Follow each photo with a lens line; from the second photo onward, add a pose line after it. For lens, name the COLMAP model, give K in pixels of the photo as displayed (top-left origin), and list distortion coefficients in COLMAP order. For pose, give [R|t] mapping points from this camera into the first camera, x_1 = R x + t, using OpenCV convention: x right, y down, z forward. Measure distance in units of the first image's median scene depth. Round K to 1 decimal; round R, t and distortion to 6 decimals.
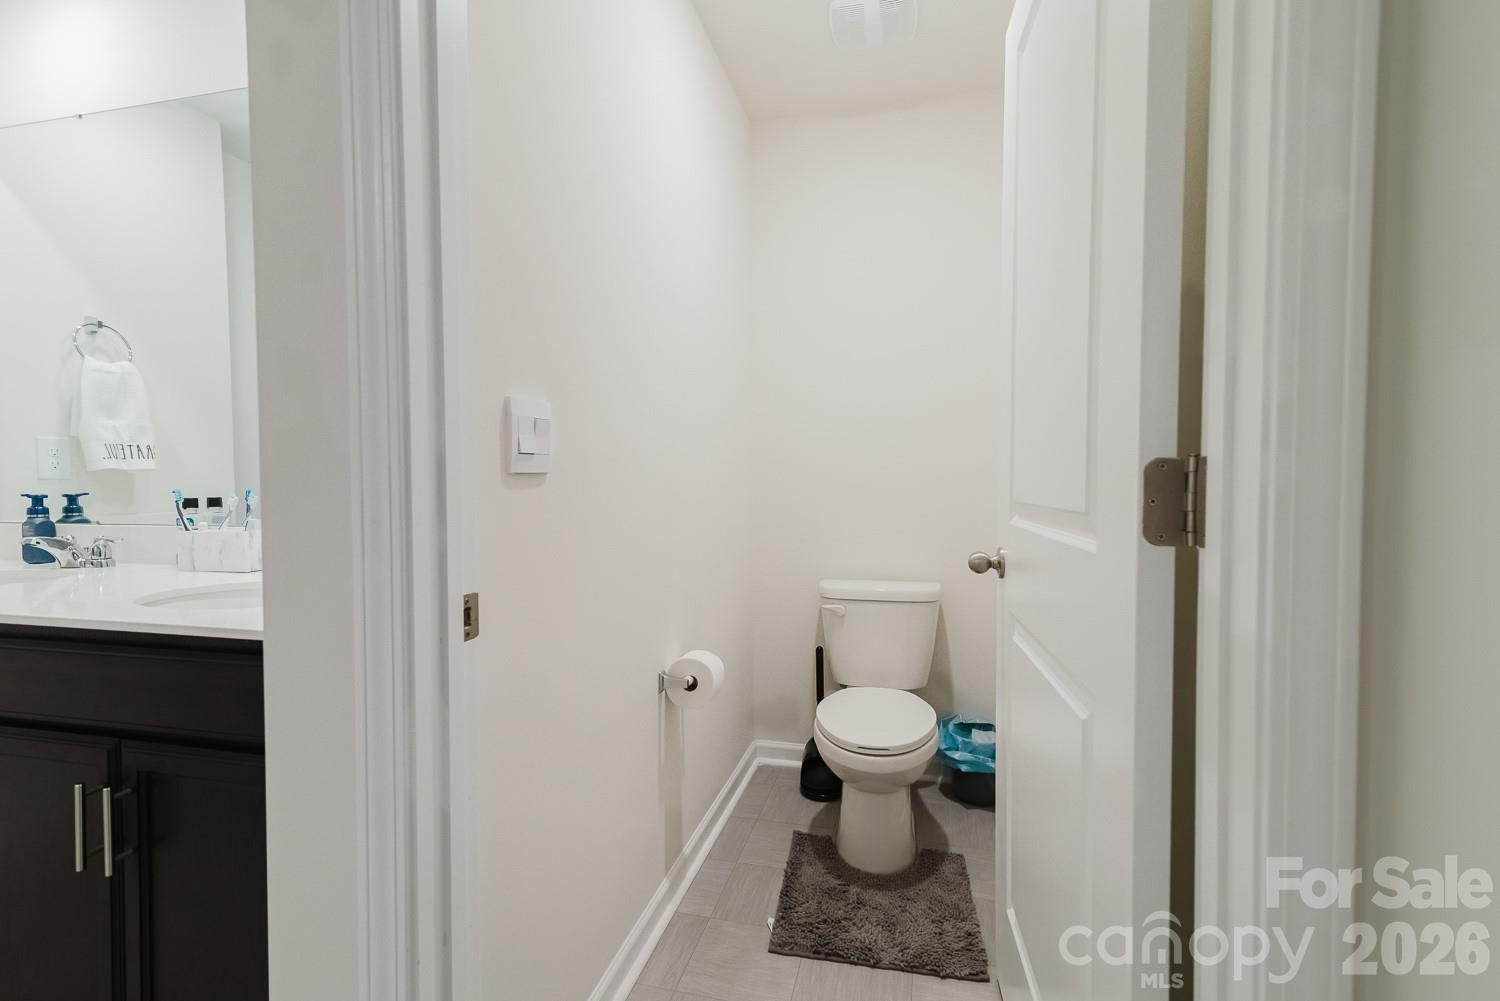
lens RADIAL K [[675.9, 0, 756.6], [0, 675.9, 500.4], [0, 0, 1]] dist [0.017839, 0.000110]
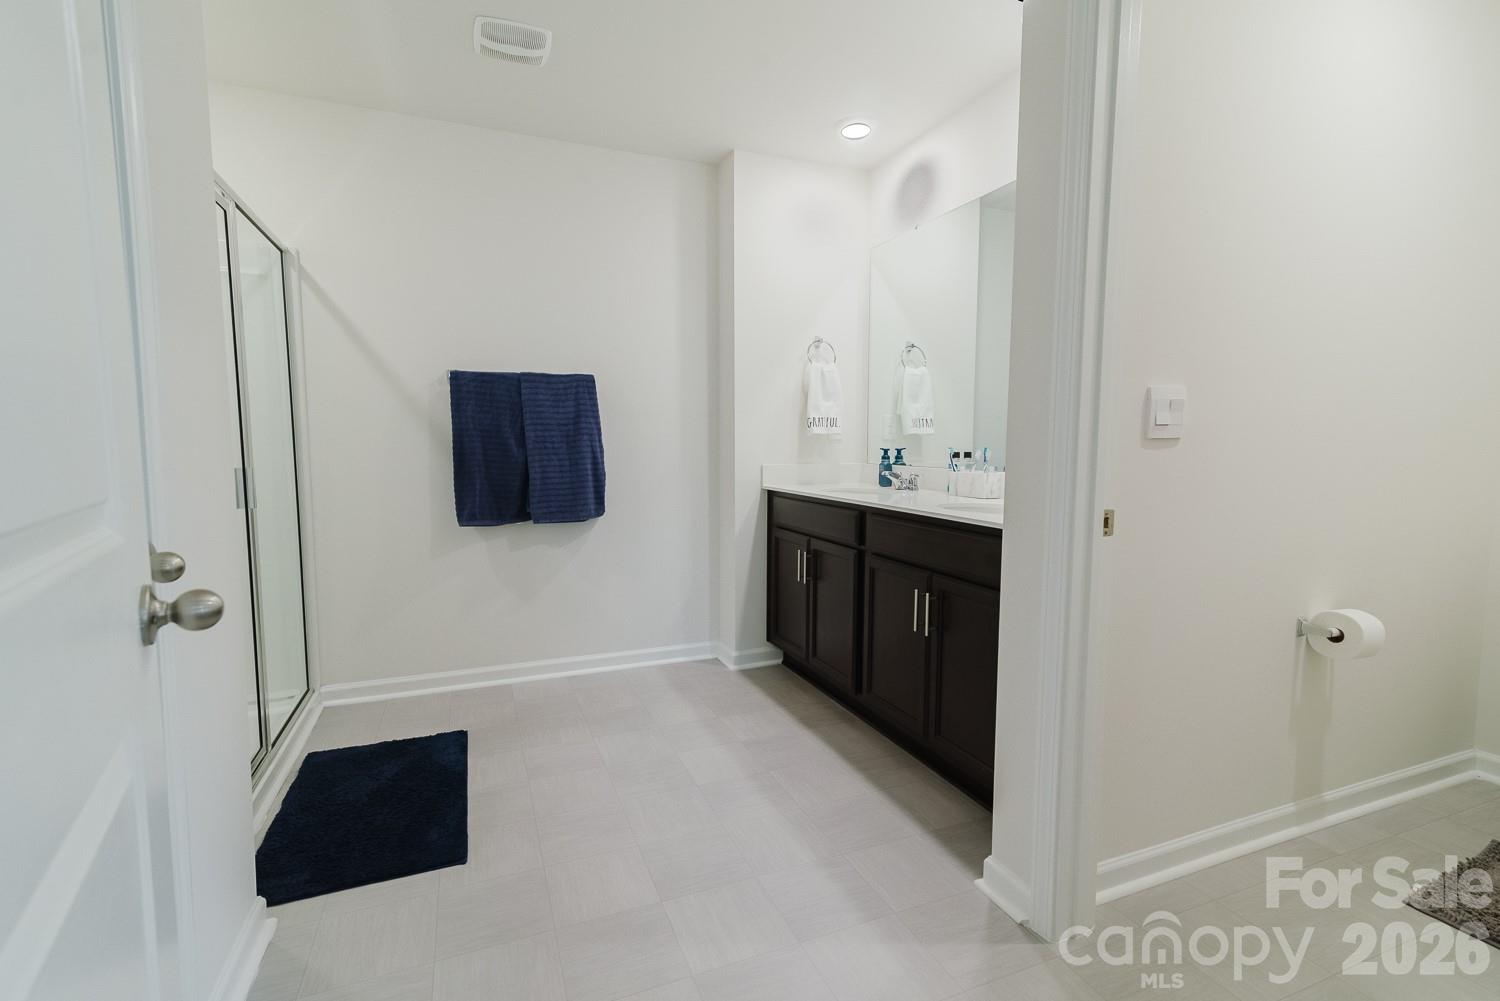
lens RADIAL K [[675.9, 0, 756.6], [0, 675.9, 500.4], [0, 0, 1]] dist [0.017839, 0.000110]
pose [[0.590544, 0.077901, -0.803237, 0.205646], [-0.030175, 0.996765, 0.074485, 0.005946], [0.806441, -0.019749, 0.590984, -0.350466]]
